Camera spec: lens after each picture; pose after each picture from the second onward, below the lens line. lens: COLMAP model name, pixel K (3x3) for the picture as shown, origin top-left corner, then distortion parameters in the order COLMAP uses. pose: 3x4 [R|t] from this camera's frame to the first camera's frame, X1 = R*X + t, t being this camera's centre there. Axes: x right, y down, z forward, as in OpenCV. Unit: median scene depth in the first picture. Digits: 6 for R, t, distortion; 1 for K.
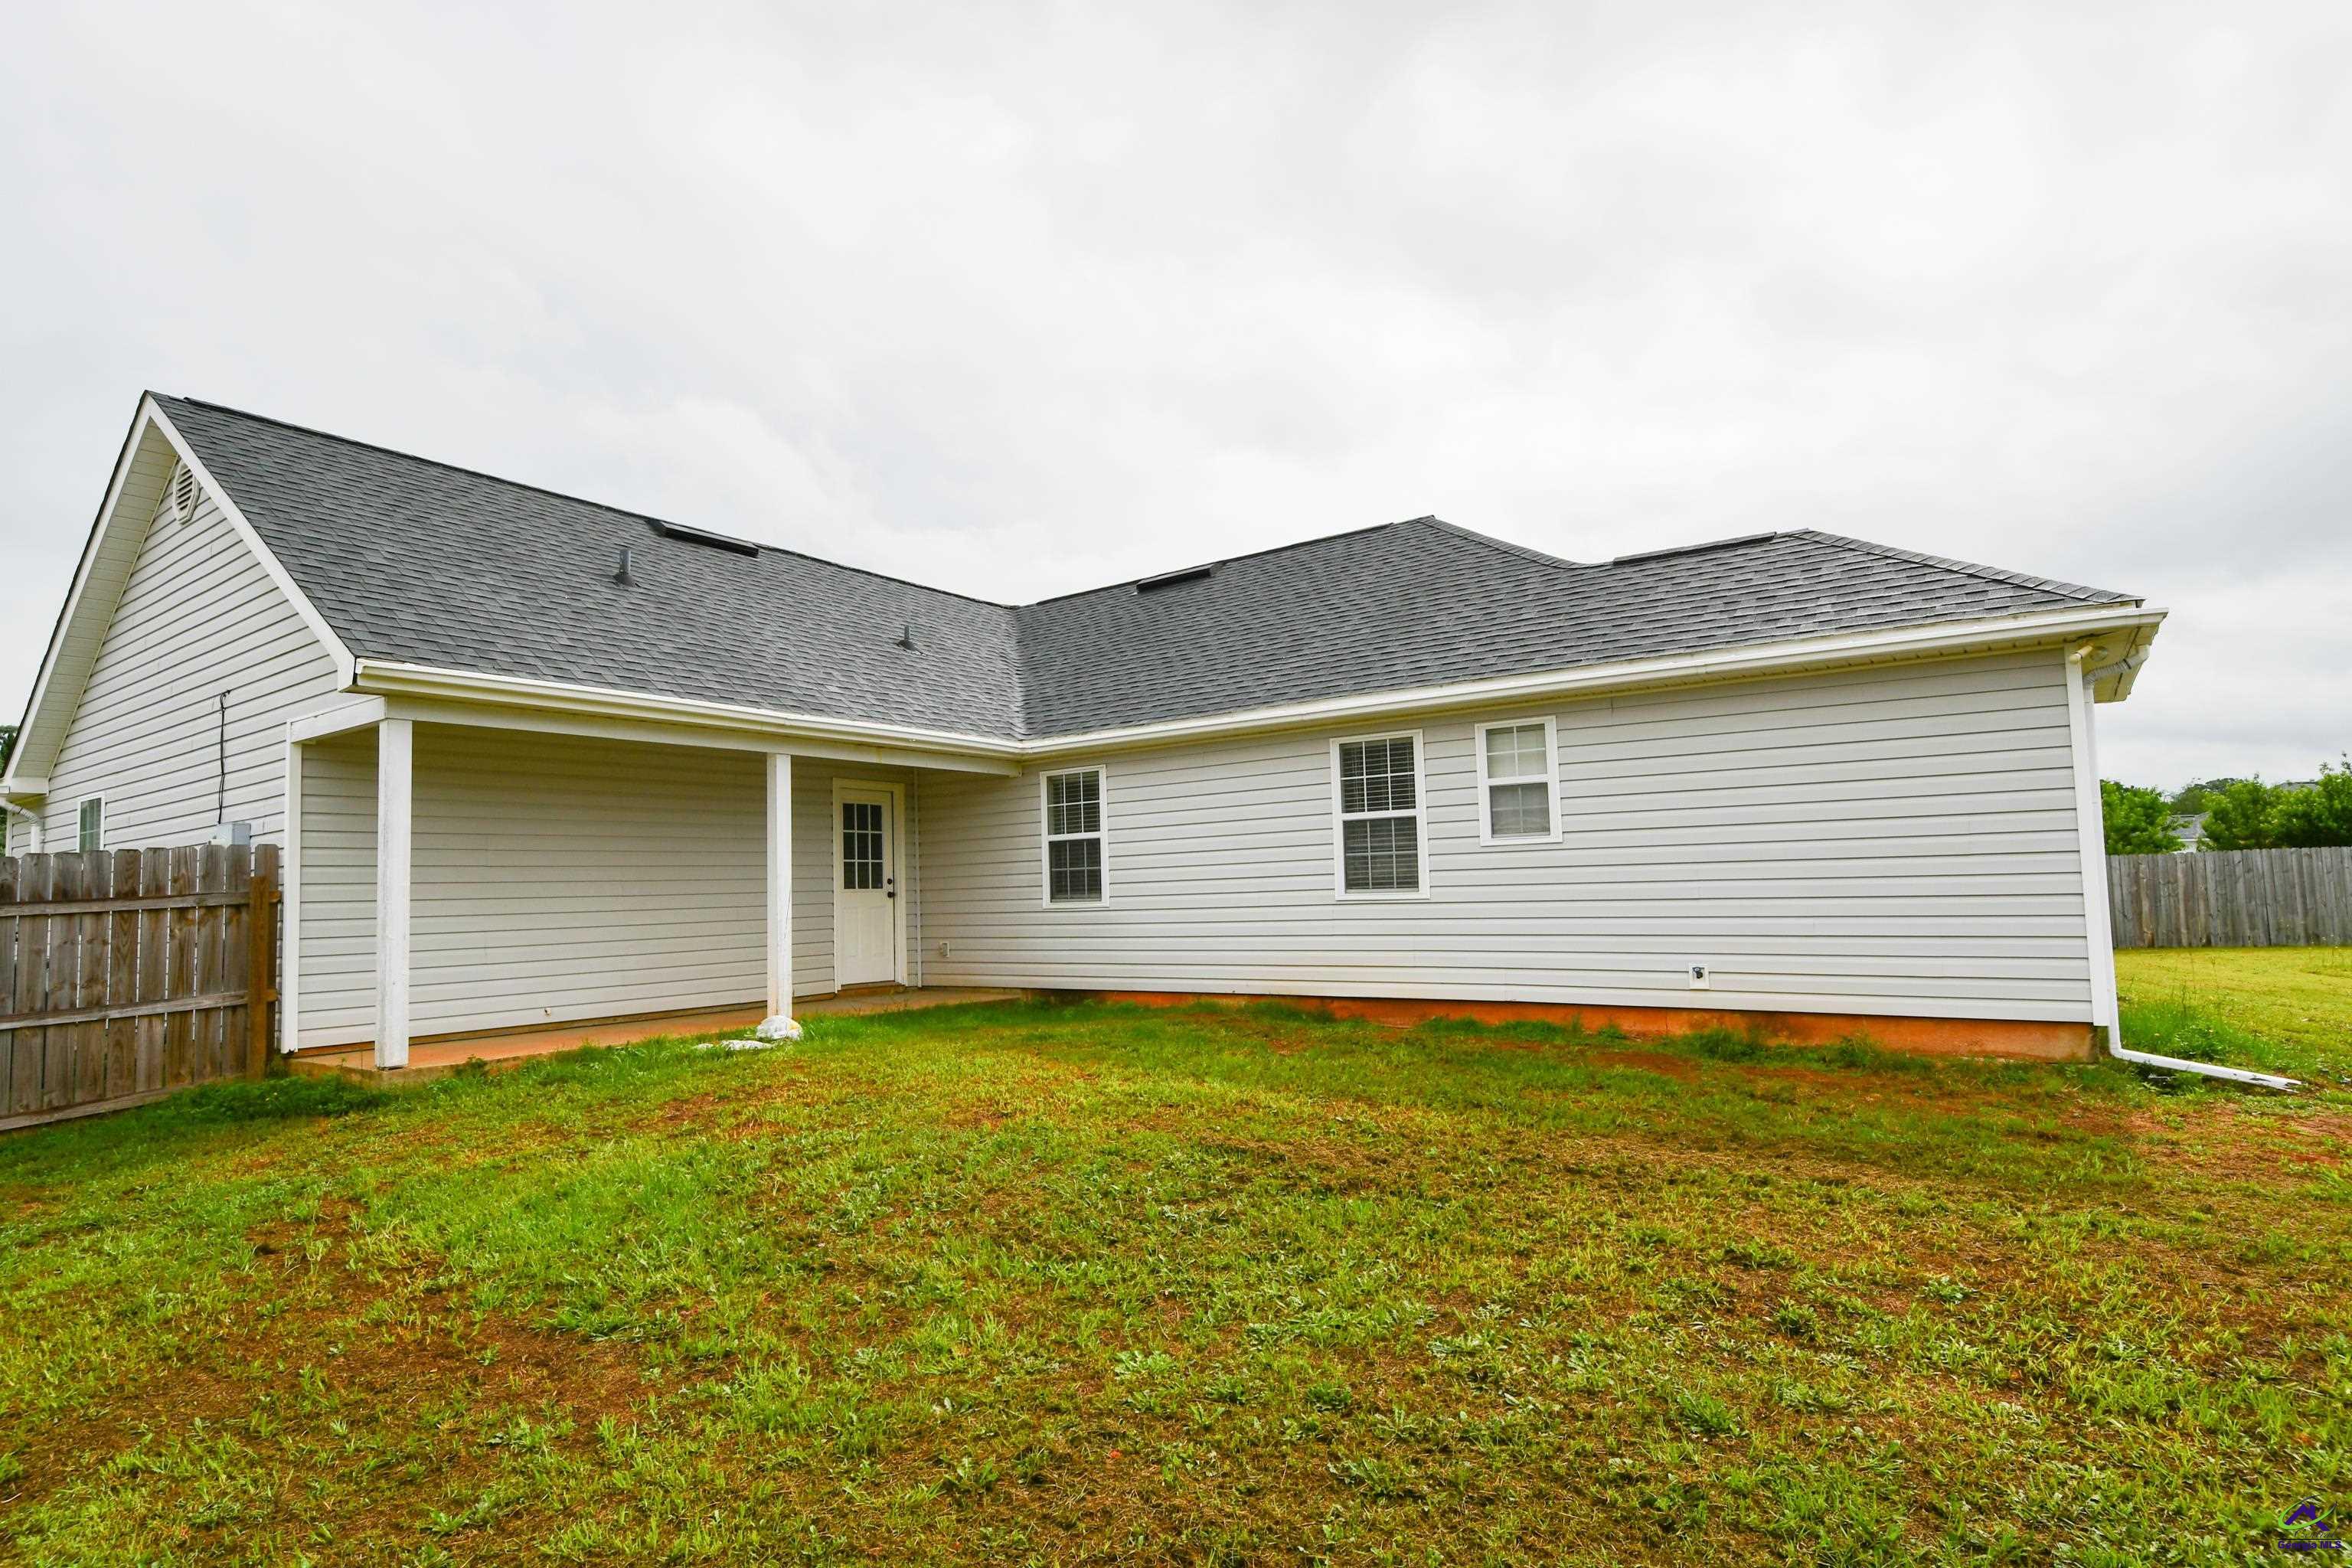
lens RADIAL K [[1239.5, 0, 1172.0], [0, 1239.5, 802.5], [0, 0, 1]] dist [-0.005940, -0.002900]
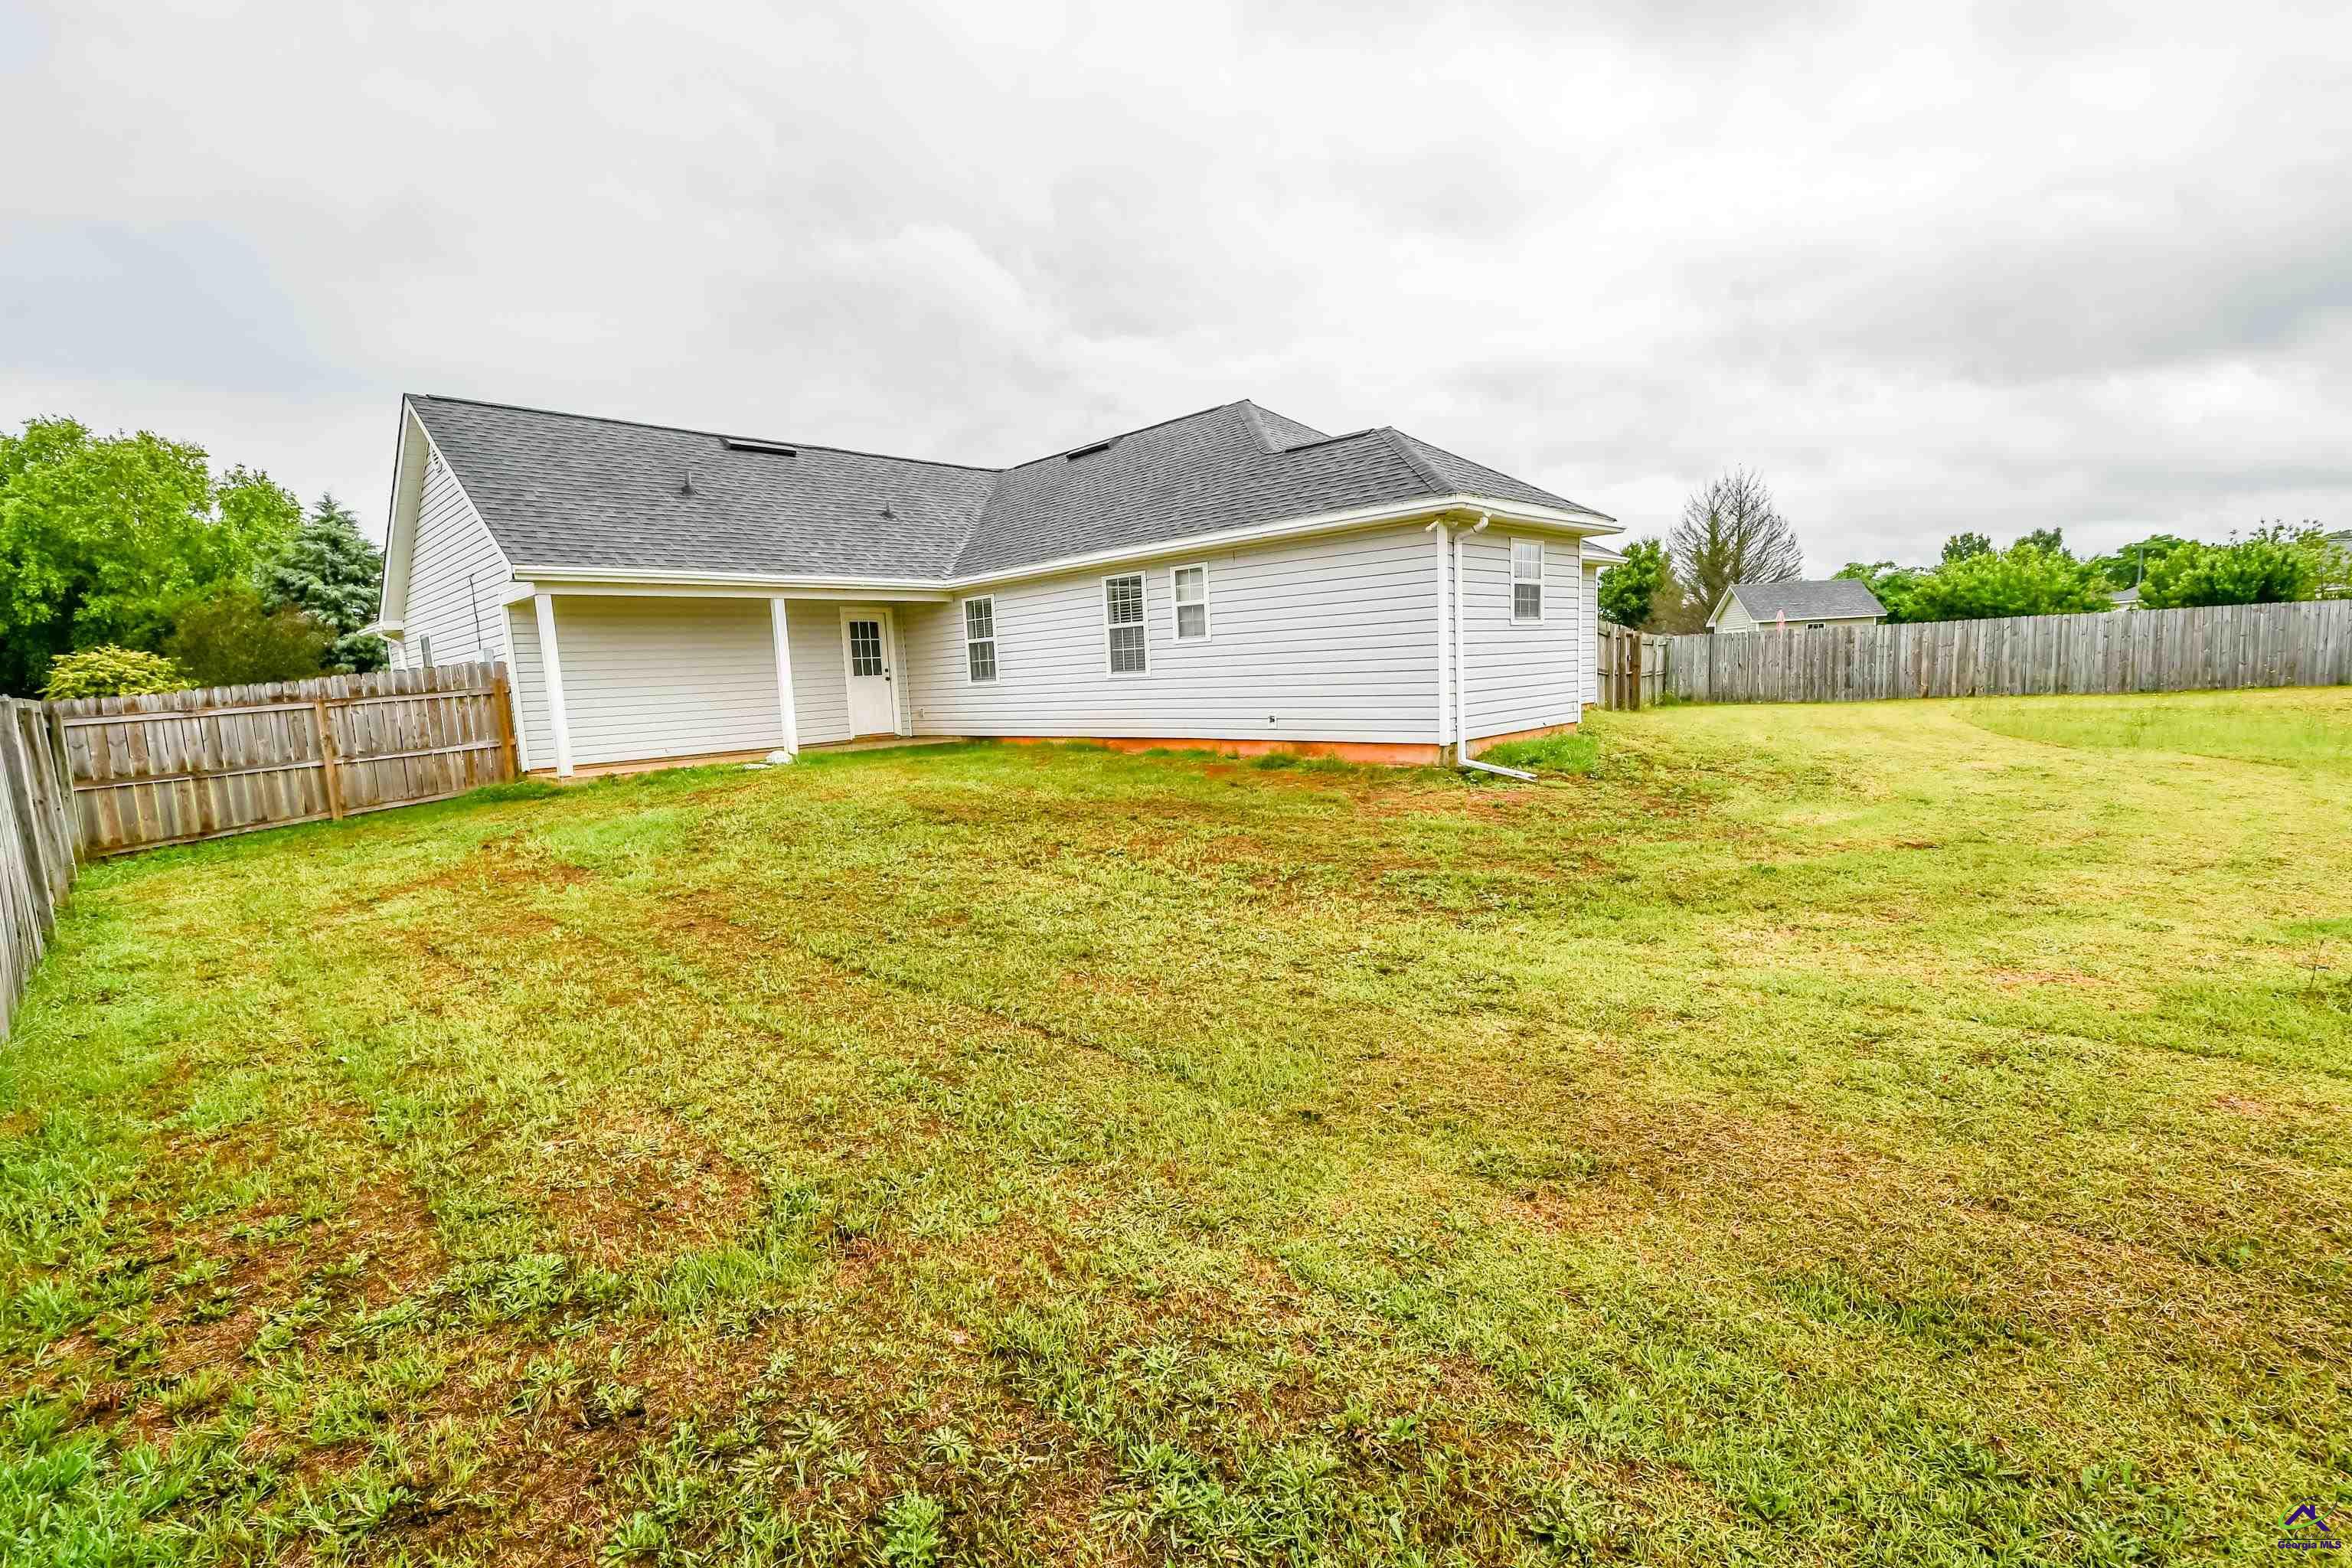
lens RADIAL K [[1032.4, 0, 1160.9], [0, 1032.4, 800.3], [0, 0, 1]] dist [0.002308, -0.005740]
pose [[0.988988, -0.002289, -0.147976, 0.343176], [0.032113, 0.979376, 0.199477, -0.027896], [0.144467, -0.202033, 0.968665, -0.287597]]
